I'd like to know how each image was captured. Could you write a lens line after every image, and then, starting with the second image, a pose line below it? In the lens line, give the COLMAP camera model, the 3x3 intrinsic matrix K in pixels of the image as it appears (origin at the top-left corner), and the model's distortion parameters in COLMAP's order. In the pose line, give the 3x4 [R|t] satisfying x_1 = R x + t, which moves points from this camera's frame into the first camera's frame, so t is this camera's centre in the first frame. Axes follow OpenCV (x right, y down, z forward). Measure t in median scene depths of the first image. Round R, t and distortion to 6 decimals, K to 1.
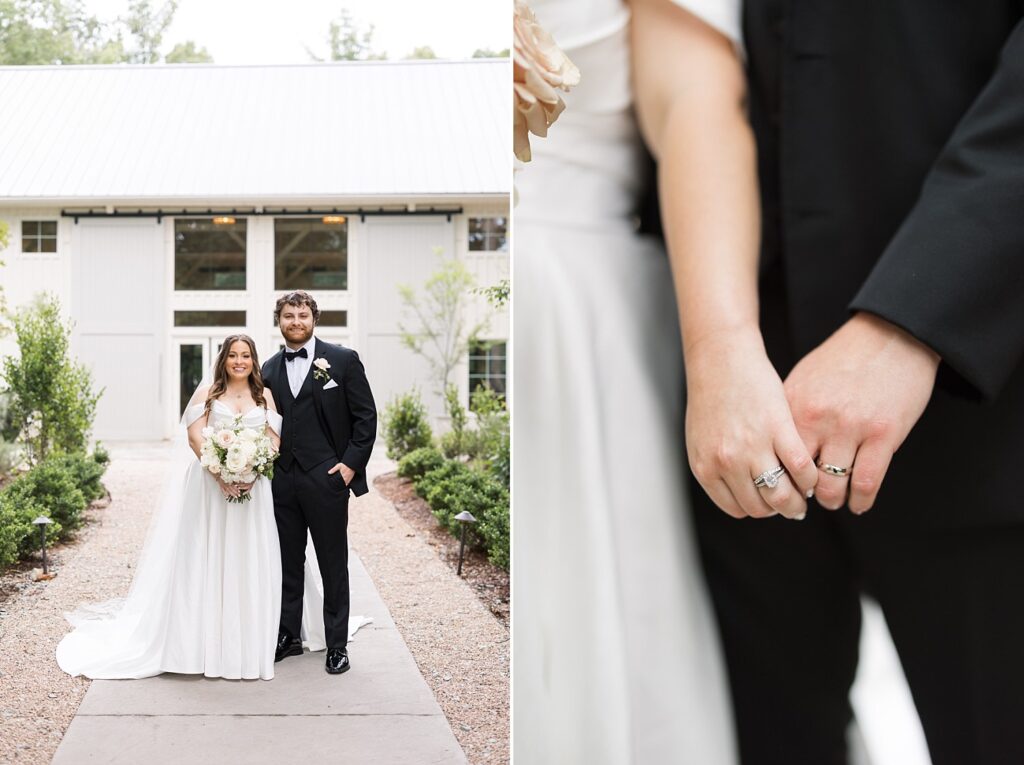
lens RADIAL K [[1244.5, 0, 512.0], [0, 1244.5, 379.7], [0, 0, 1]] dist [0.036482, 0.000000]
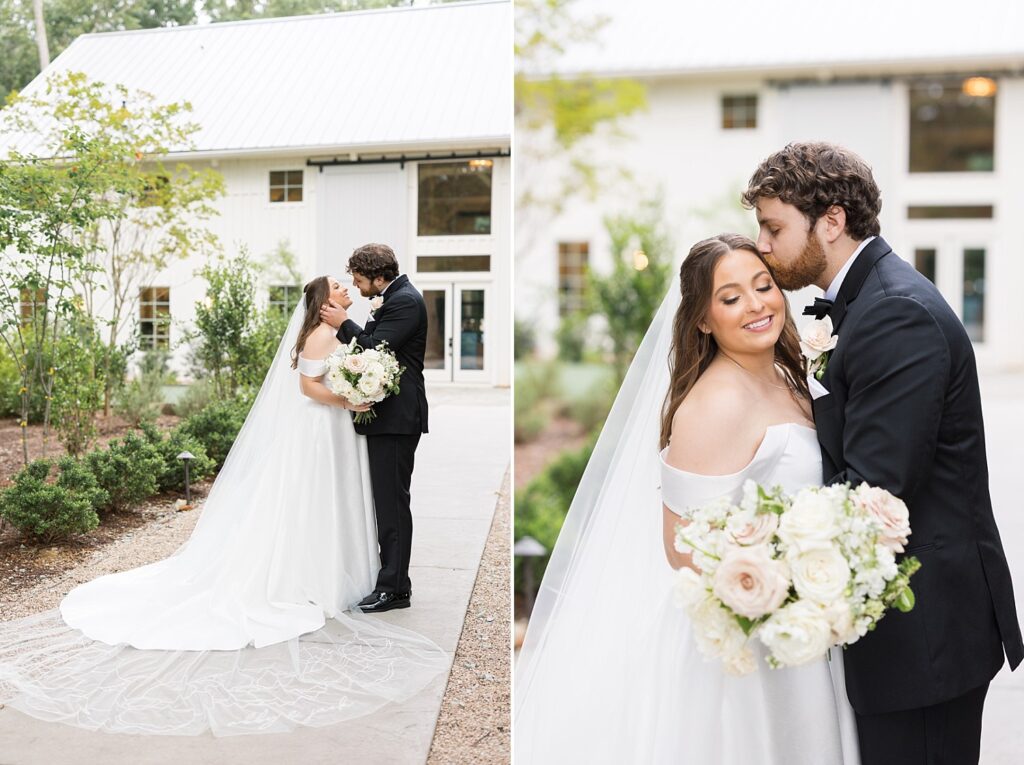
lens RADIAL K [[1328.9, 0, 511.7], [0, 1328.9, 383.3], [0, 0, 1]] dist [0.084327, 0.000000]
pose [[0.960528, 0.011590, -0.277941, 0.108638], [0.000480, 0.999061, 0.043320, 0.000472], [0.278182, -0.041744, 0.959621, -0.010382]]
